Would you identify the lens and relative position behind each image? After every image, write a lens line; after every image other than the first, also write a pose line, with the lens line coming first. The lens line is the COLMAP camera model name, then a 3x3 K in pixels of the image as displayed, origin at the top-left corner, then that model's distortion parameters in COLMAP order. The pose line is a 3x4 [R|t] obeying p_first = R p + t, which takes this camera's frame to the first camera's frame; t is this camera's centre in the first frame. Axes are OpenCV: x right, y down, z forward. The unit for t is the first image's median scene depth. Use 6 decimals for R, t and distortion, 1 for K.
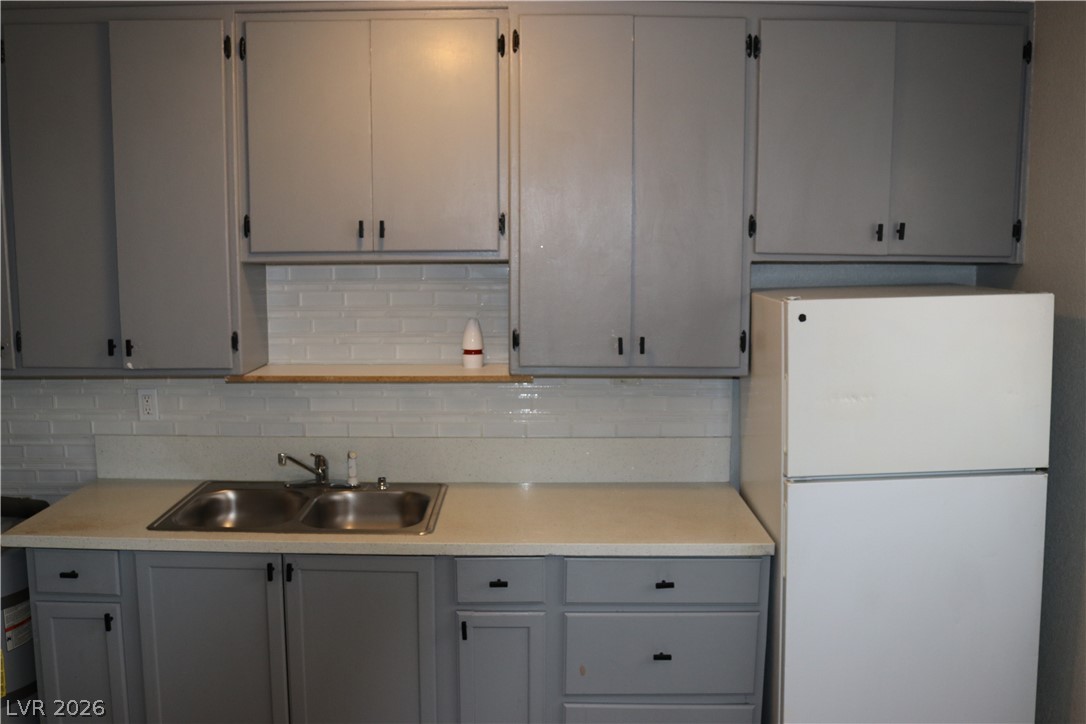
lens RADIAL K [[985.1, 0, 545.2], [0, 985.1, 375.7], [0, 0, 1]] dist [-0.144771, 0.112441]
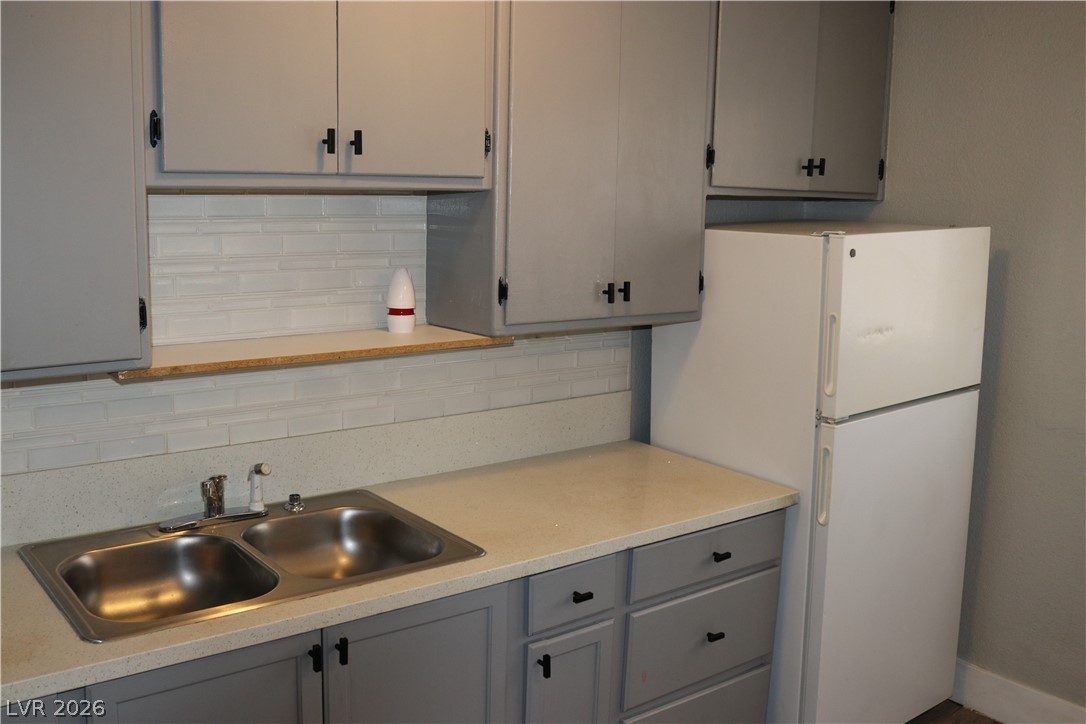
lens RADIAL K [[1030.3, 0, 541.4], [0, 1030.3, 375.6], [0, 0, 1]] dist [-0.112613, -0.000309]
pose [[0.788256, -0.093110, 0.608262, -0.519201], [0.066026, 0.995577, 0.066835, -0.022795], [-0.611795, -0.012522, 0.790917, 0.332414]]
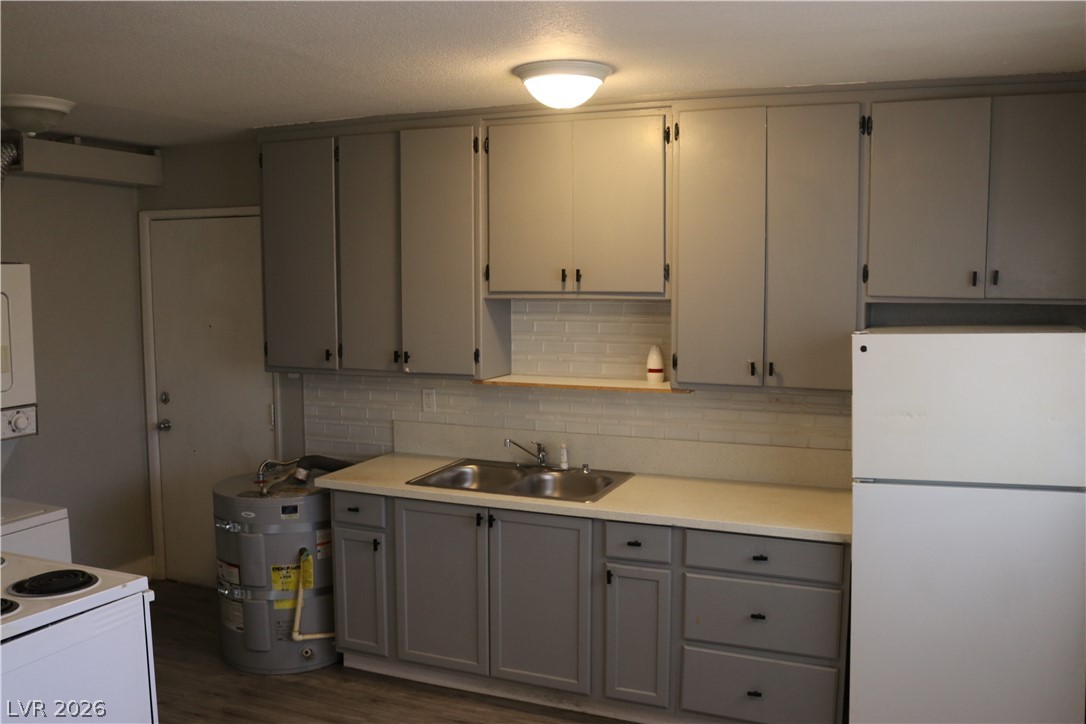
lens RADIAL K [[985.1, 0, 545.2], [0, 985.1, 375.7], [0, 0, 1]] dist [-0.144771, 0.112441]
pose [[0.919140, 0.038326, -0.392063, 0.323112], [-0.050230, 0.998534, -0.020146, 0.016875], [0.390716, 0.038211, 0.919718, -0.252395]]
